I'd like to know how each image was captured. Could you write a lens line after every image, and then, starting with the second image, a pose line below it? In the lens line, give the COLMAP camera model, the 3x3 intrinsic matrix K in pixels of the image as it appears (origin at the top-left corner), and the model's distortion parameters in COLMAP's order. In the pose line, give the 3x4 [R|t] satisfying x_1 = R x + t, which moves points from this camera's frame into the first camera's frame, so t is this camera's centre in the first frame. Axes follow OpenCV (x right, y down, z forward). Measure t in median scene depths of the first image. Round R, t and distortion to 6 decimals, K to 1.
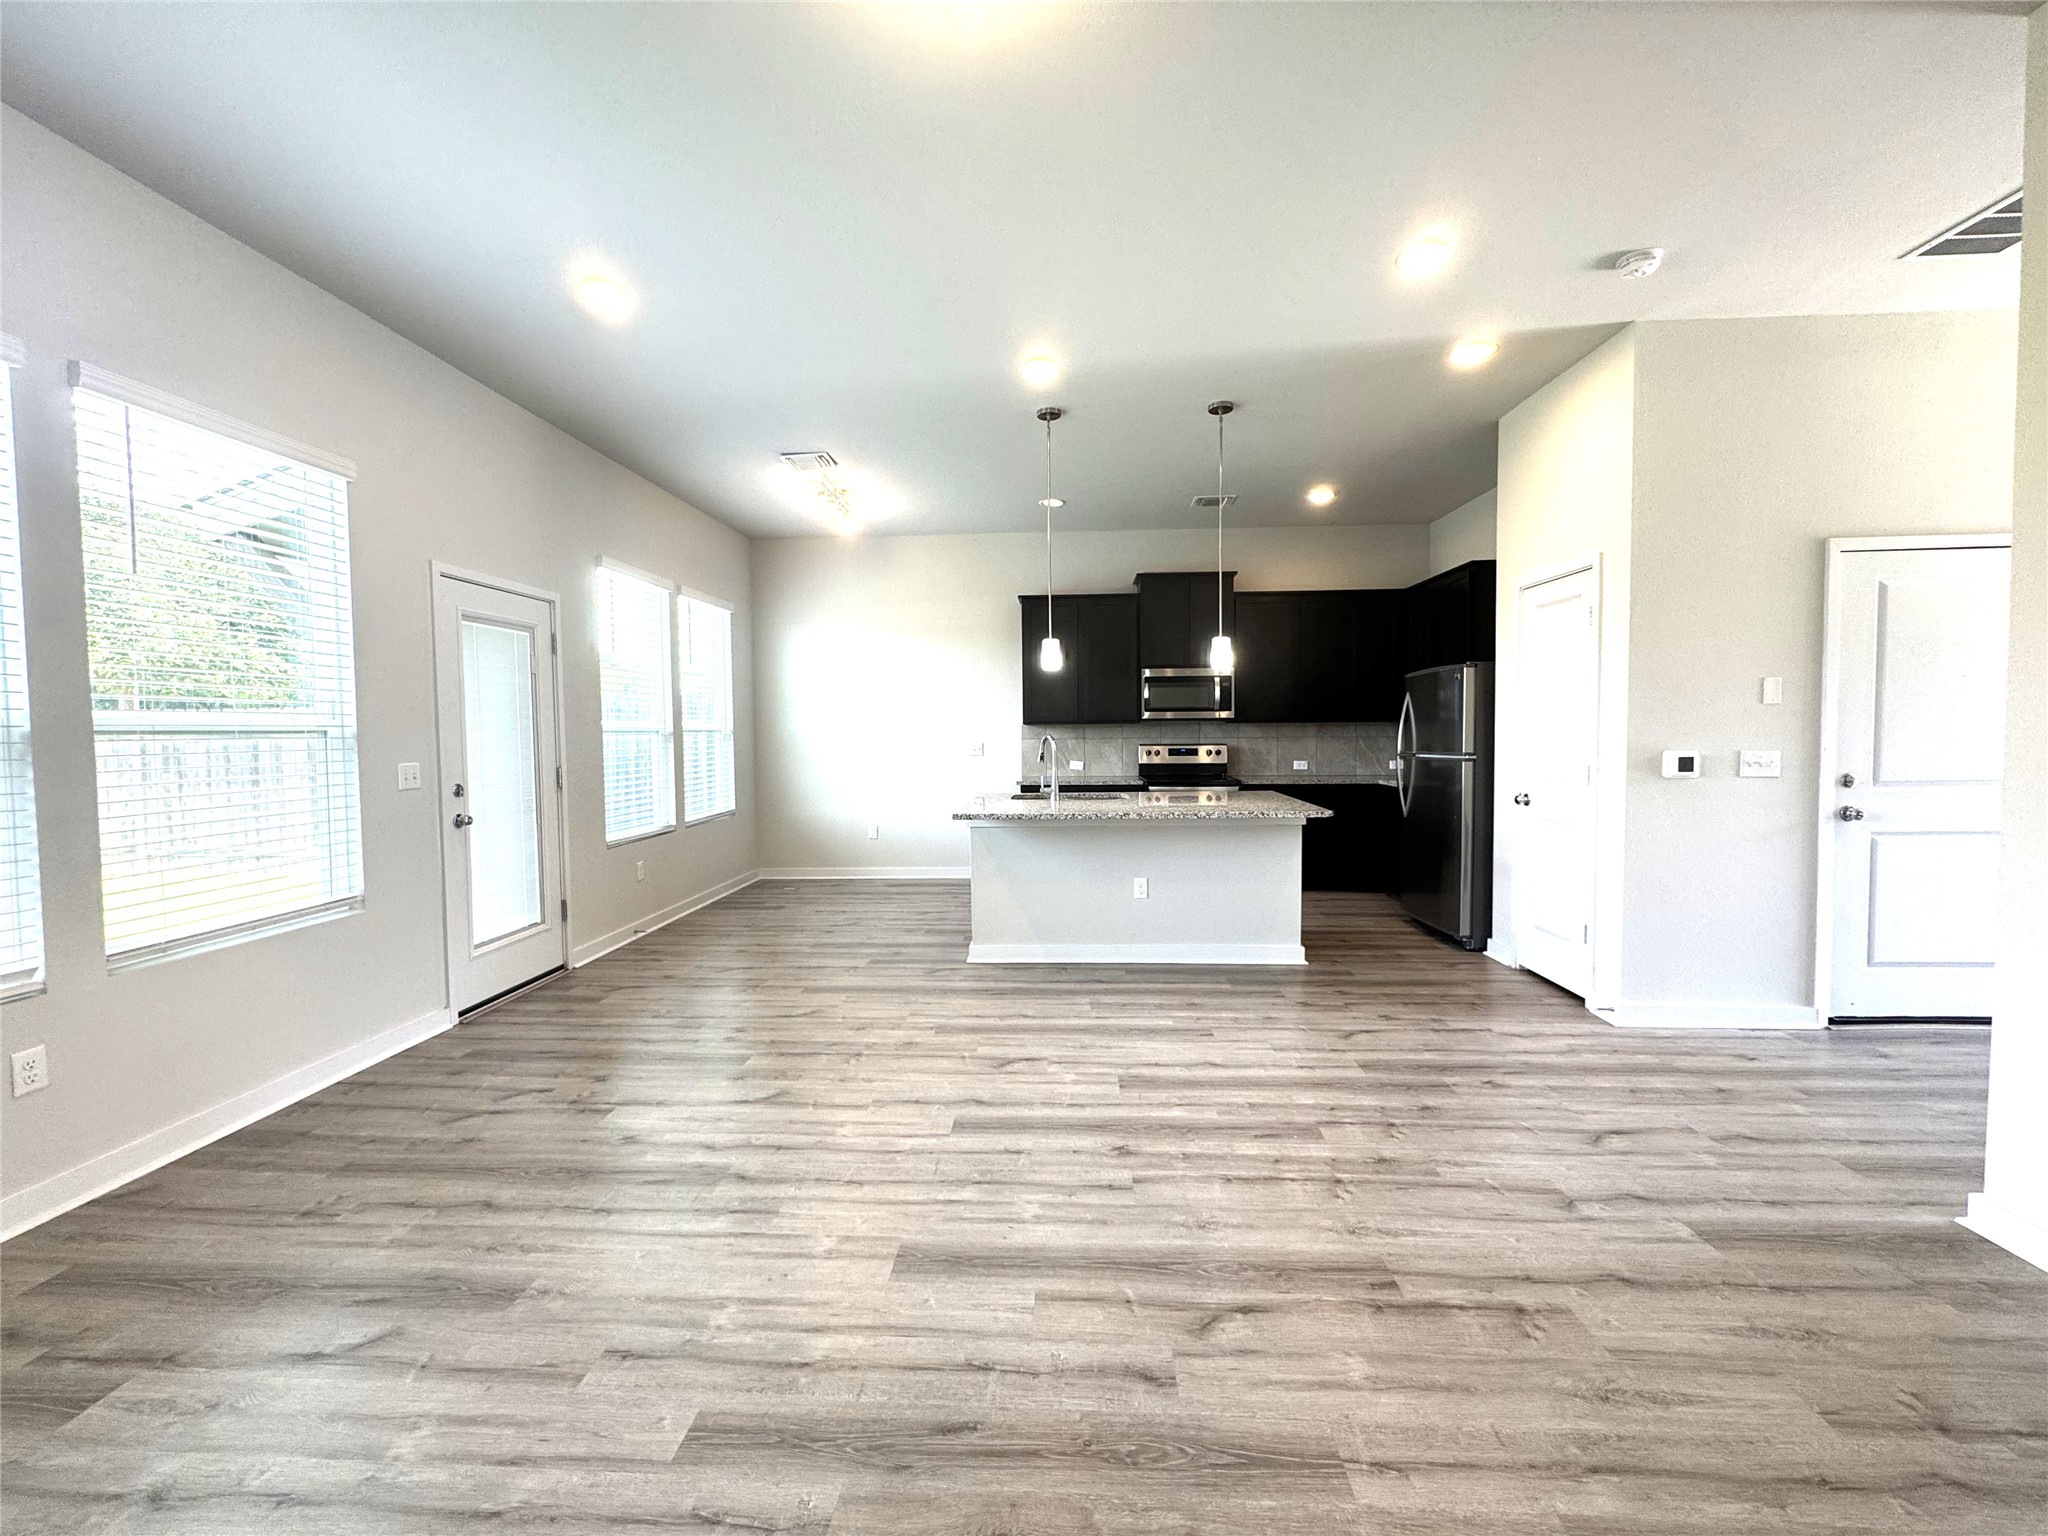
lens RADIAL K [[822.0, 0, 1027.7], [0, 822.0, 764.9], [0, 0, 1]] dist [-0.001672, 0.001078]
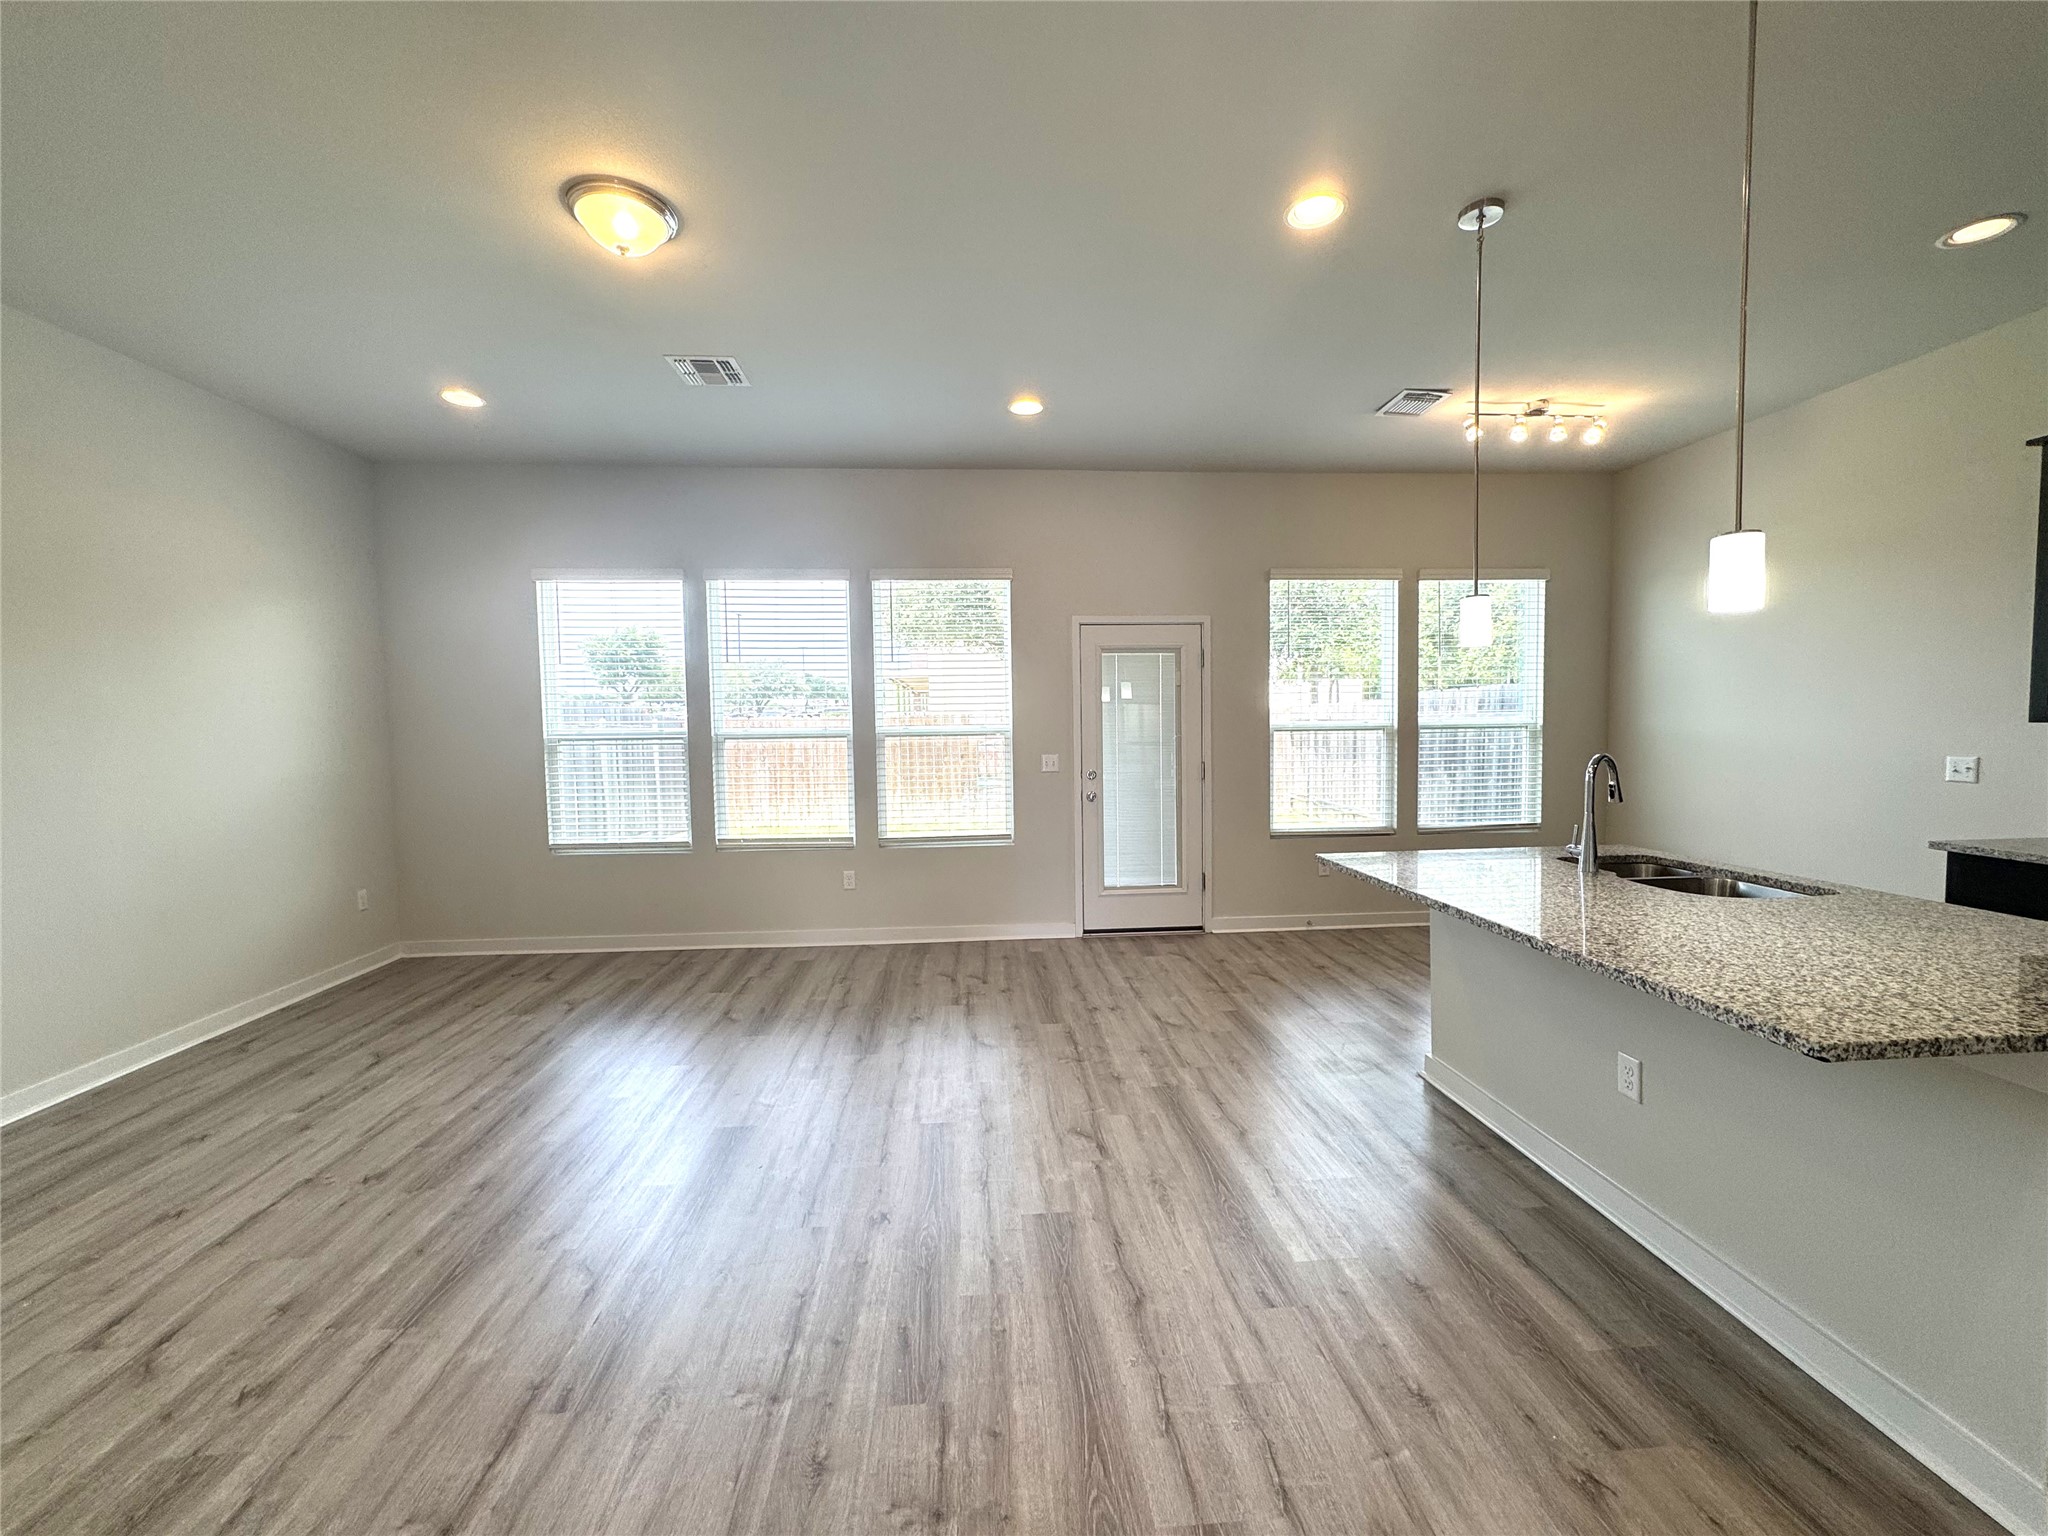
lens RADIAL K [[822.0, 0, 1026.4], [0, 822.0, 767.5], [0, 0, 1]] dist [-0.001672, 0.001078]
pose [[0.123420, 0.063710, -0.990307, 0.841217], [-0.028824, 0.997746, 0.060597, -0.078901], [0.991936, 0.021066, 0.124978, 0.862245]]
